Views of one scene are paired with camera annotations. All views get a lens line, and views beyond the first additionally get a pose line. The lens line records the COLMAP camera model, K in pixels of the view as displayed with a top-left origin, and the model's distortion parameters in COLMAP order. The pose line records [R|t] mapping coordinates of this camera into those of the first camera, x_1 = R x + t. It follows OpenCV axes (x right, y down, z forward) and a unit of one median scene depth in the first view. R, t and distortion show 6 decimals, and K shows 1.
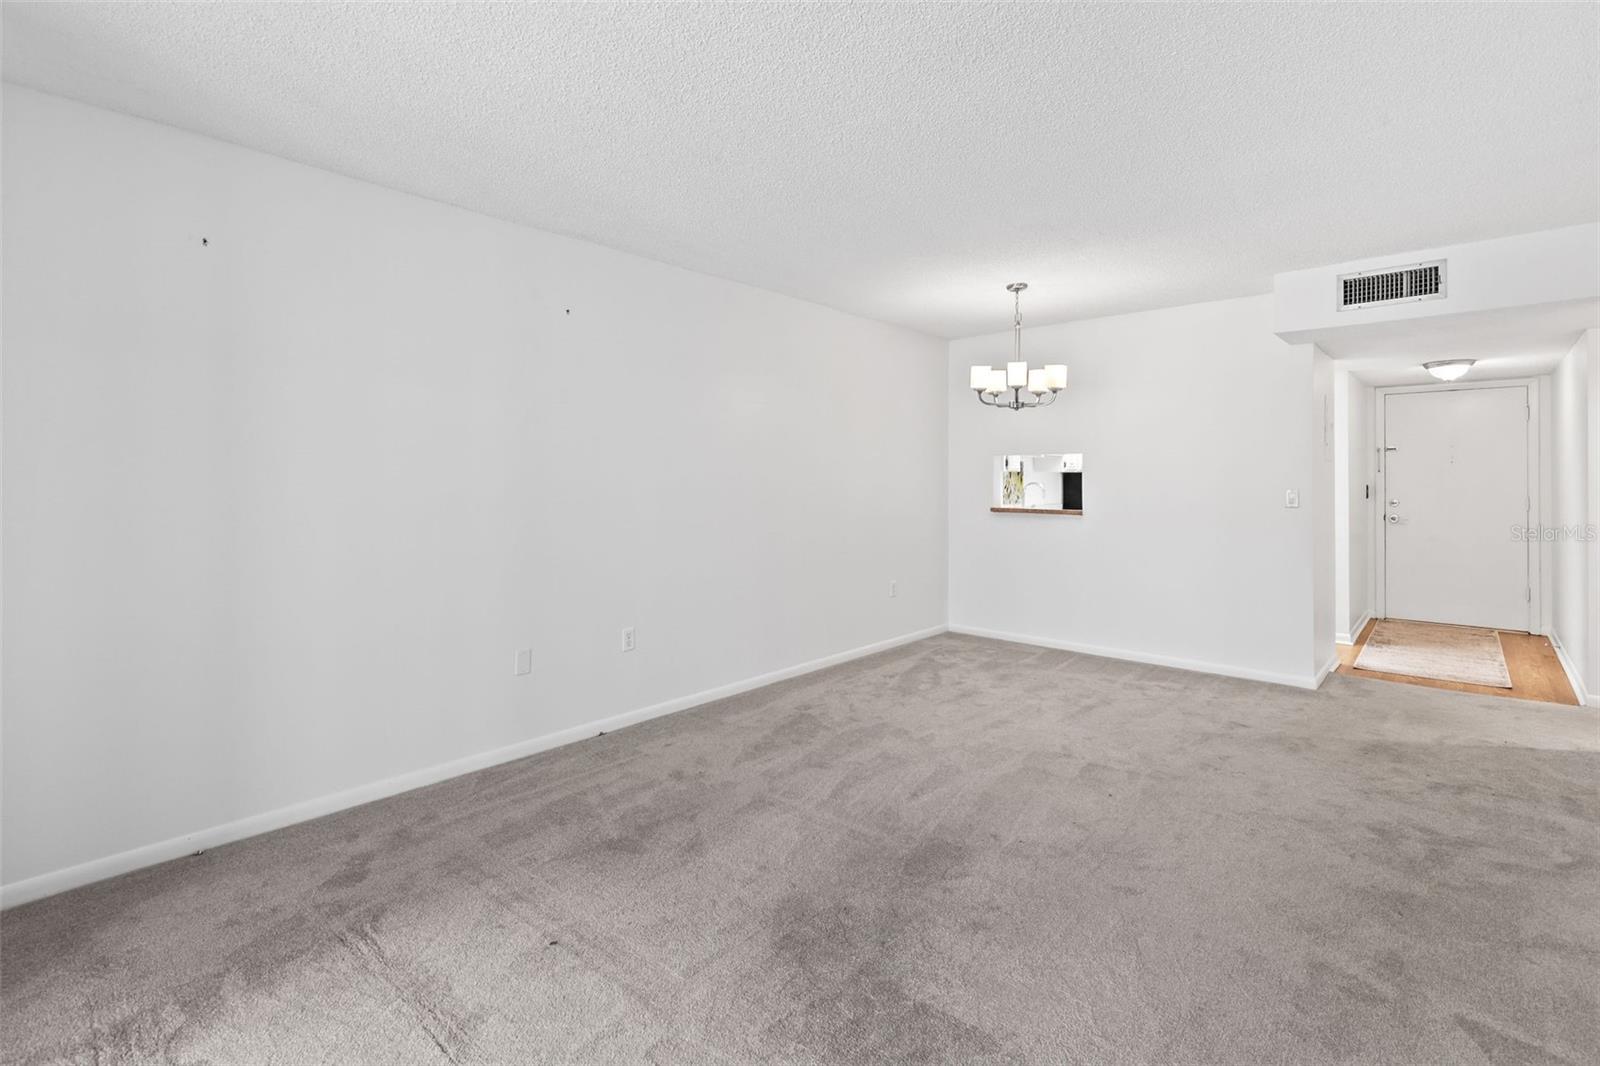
lens RADIAL K [[737.4, 0, 799.4], [0, 737.4, 492.1], [0, 0, 1]] dist [0.014314, -0.004068]
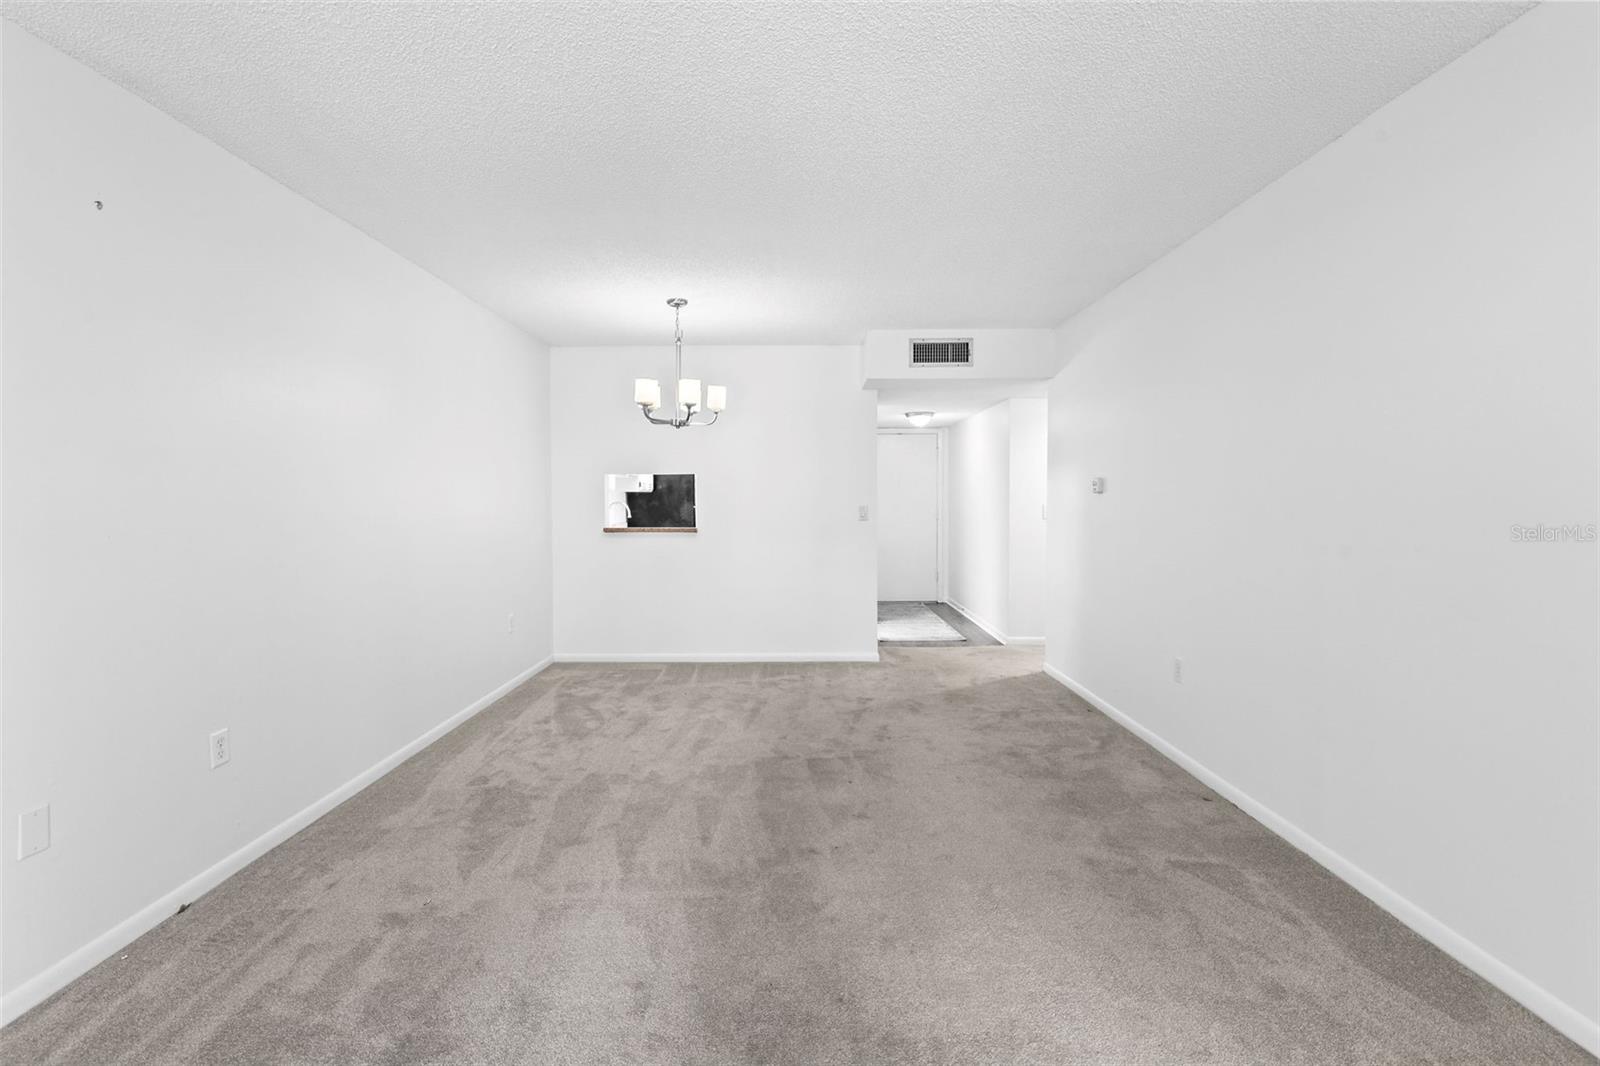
lens RADIAL K [[716.9, 0, 800.0], [0, 716.9, 533.0], [0, 0, 1]] dist [0.013451, -0.003704]
pose [[0.746905, -0.034168, 0.664053, -0.266635], [0.015125, 0.999294, 0.034405, -0.001020], [-0.664759, -0.015653, 0.746894, 0.200480]]
